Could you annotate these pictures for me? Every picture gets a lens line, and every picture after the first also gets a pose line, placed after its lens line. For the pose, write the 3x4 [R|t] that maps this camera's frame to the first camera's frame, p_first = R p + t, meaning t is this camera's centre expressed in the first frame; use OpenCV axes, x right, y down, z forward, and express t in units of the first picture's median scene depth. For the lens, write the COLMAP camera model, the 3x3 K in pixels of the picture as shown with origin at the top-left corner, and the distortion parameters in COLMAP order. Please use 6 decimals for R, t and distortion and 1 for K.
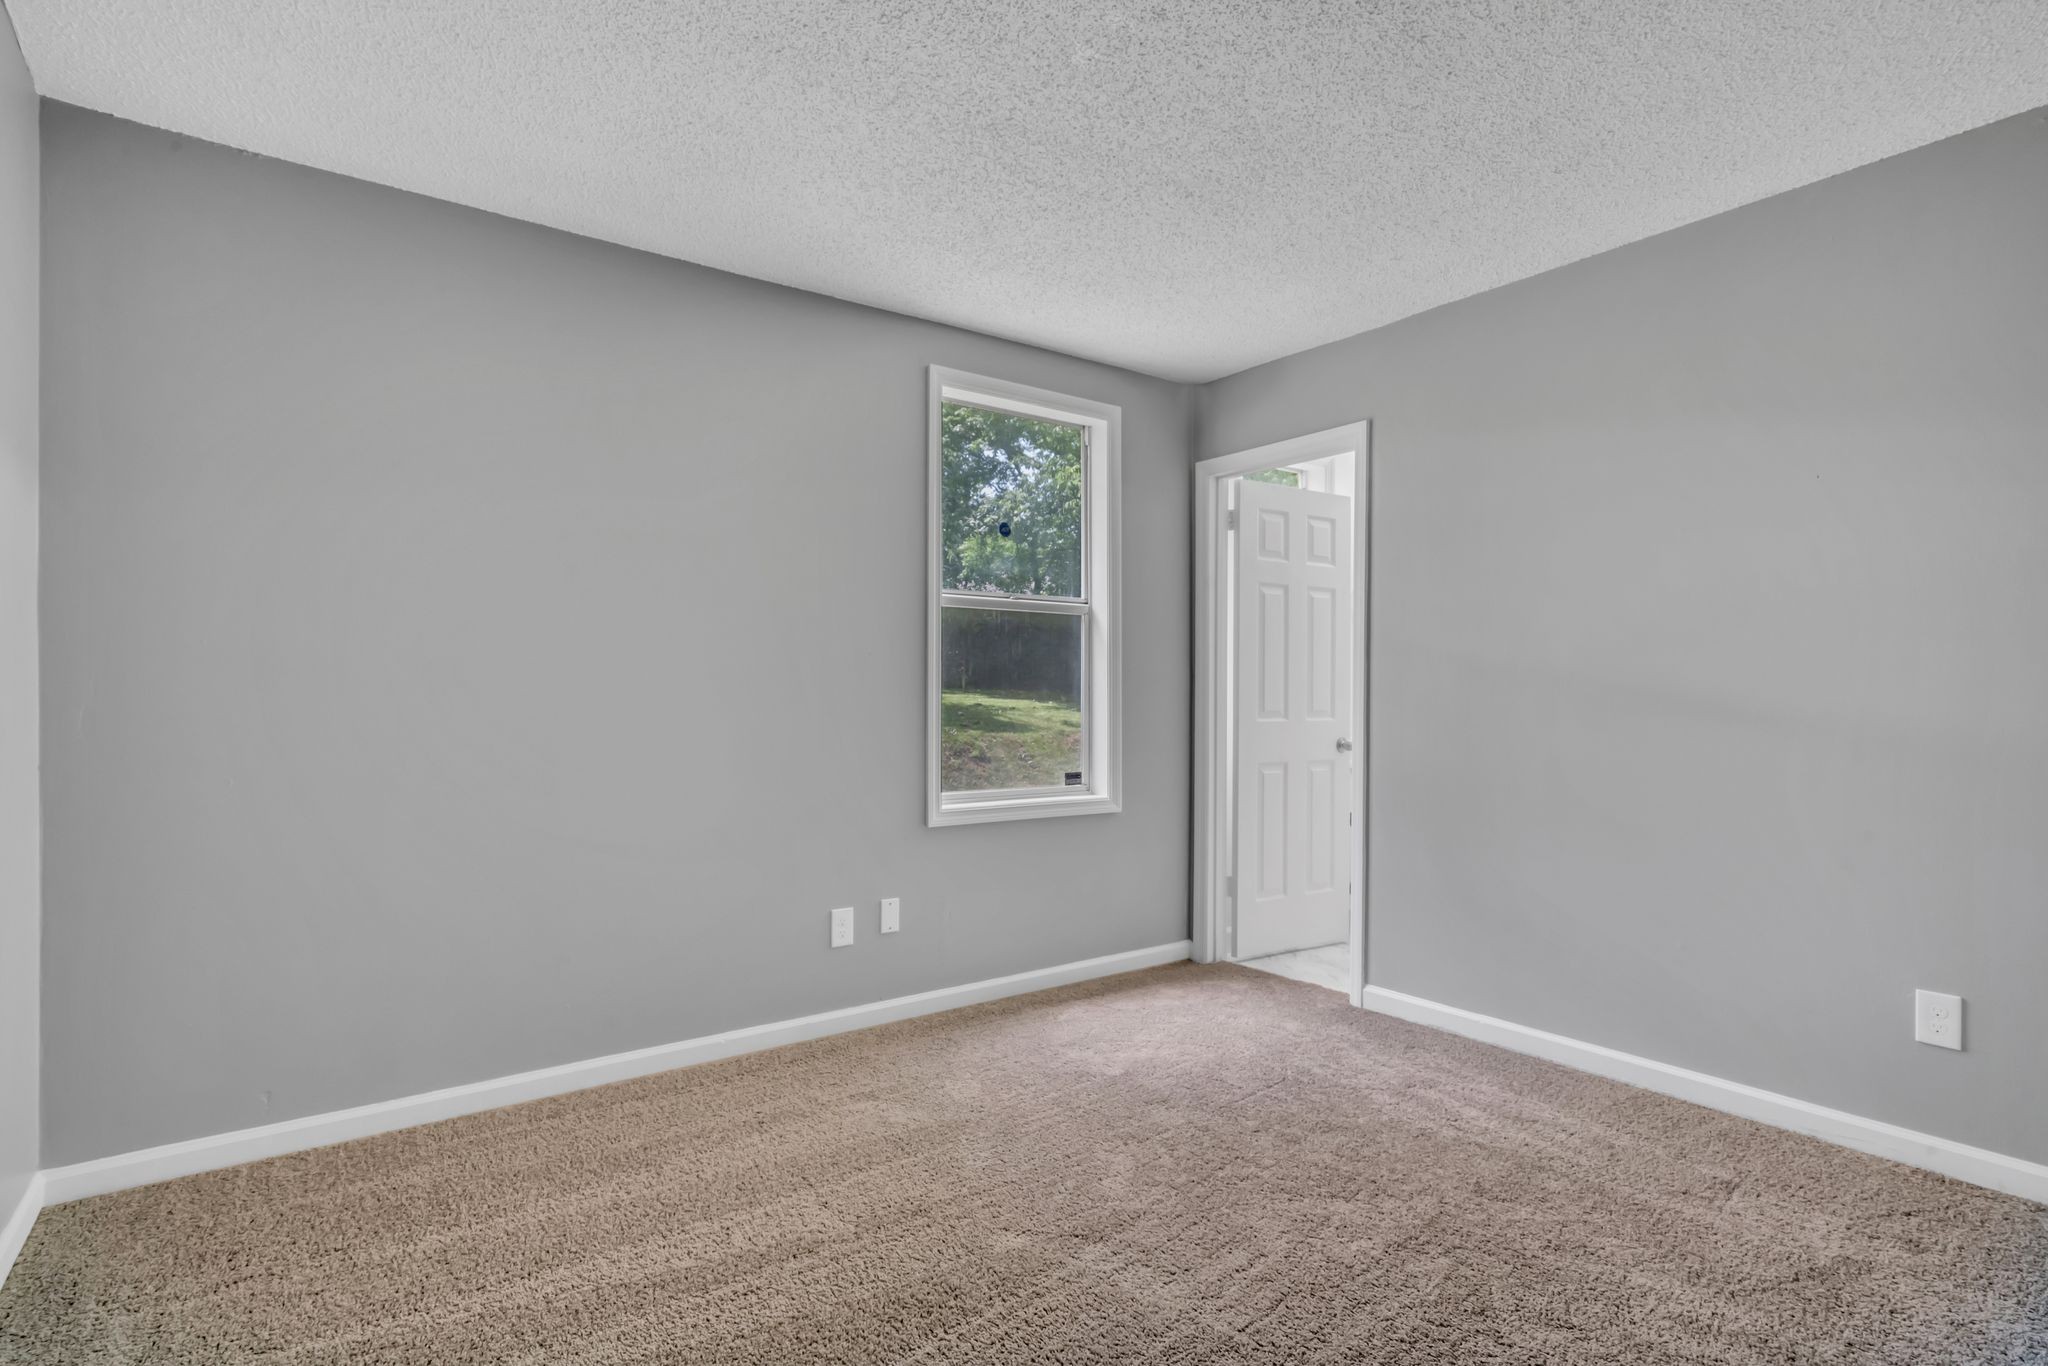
lens RADIAL K [[1016.9, 0, 1024.9], [0, 1016.9, 697.9], [0, 0, 1]] dist [0.000605, 0.001339]
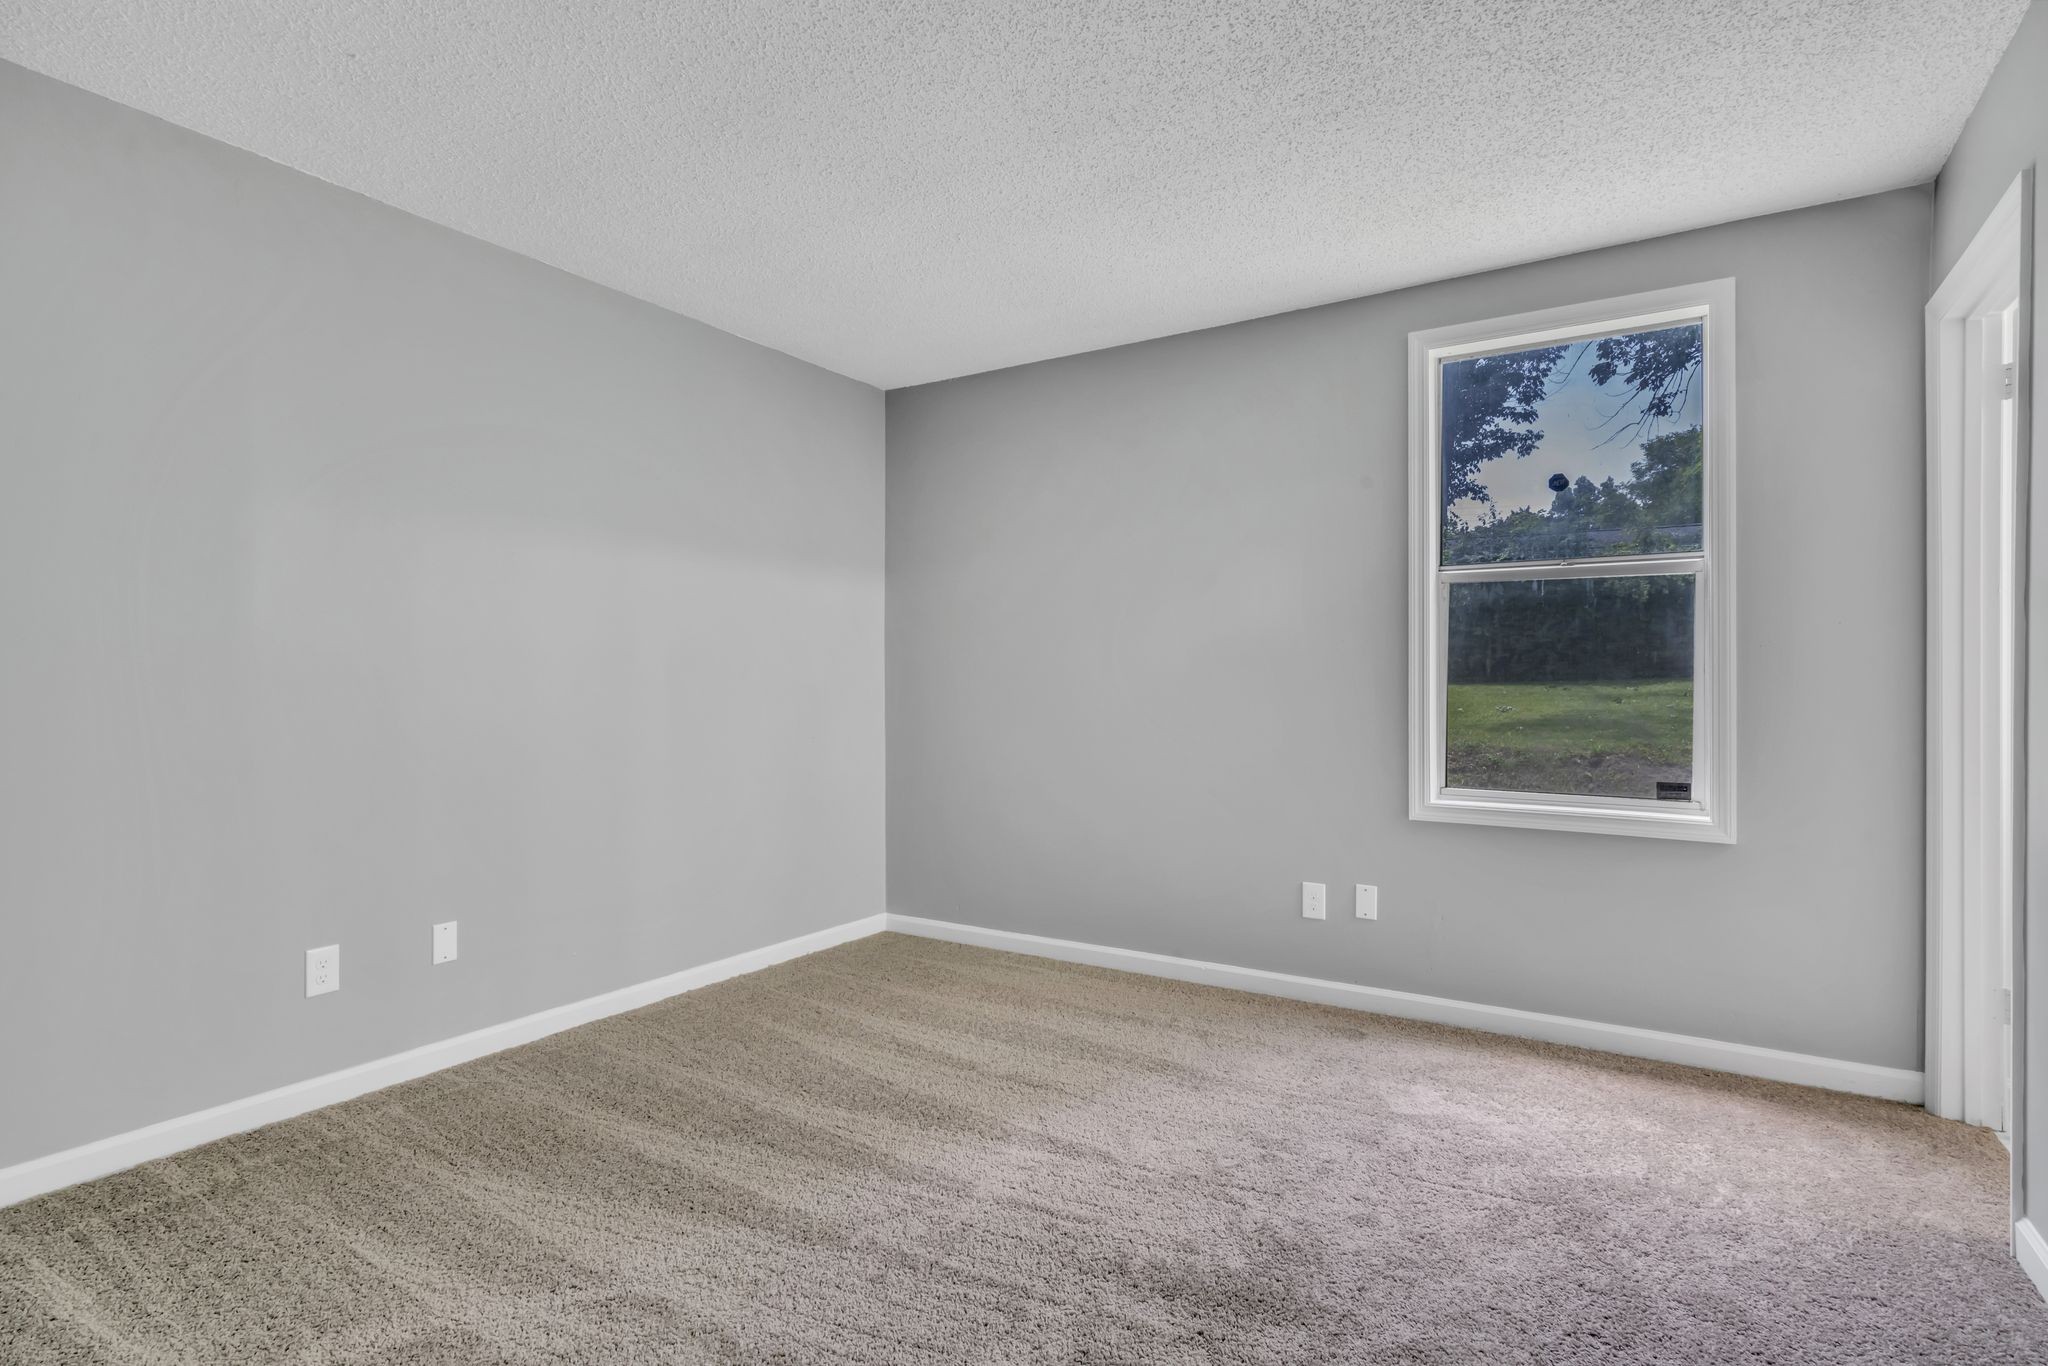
lens RADIAL K [[1016.1, 0, 1024.0], [0, 1016.1, 683.0], [0, 0, 1]] dist [0.001116, 0.000417]
pose [[0.373049, 0.001257, -0.927811, 0.626571], [-0.003392, 0.999994, -0.000009, 0.000592], [0.927805, 0.003151, 0.373051, 0.297557]]
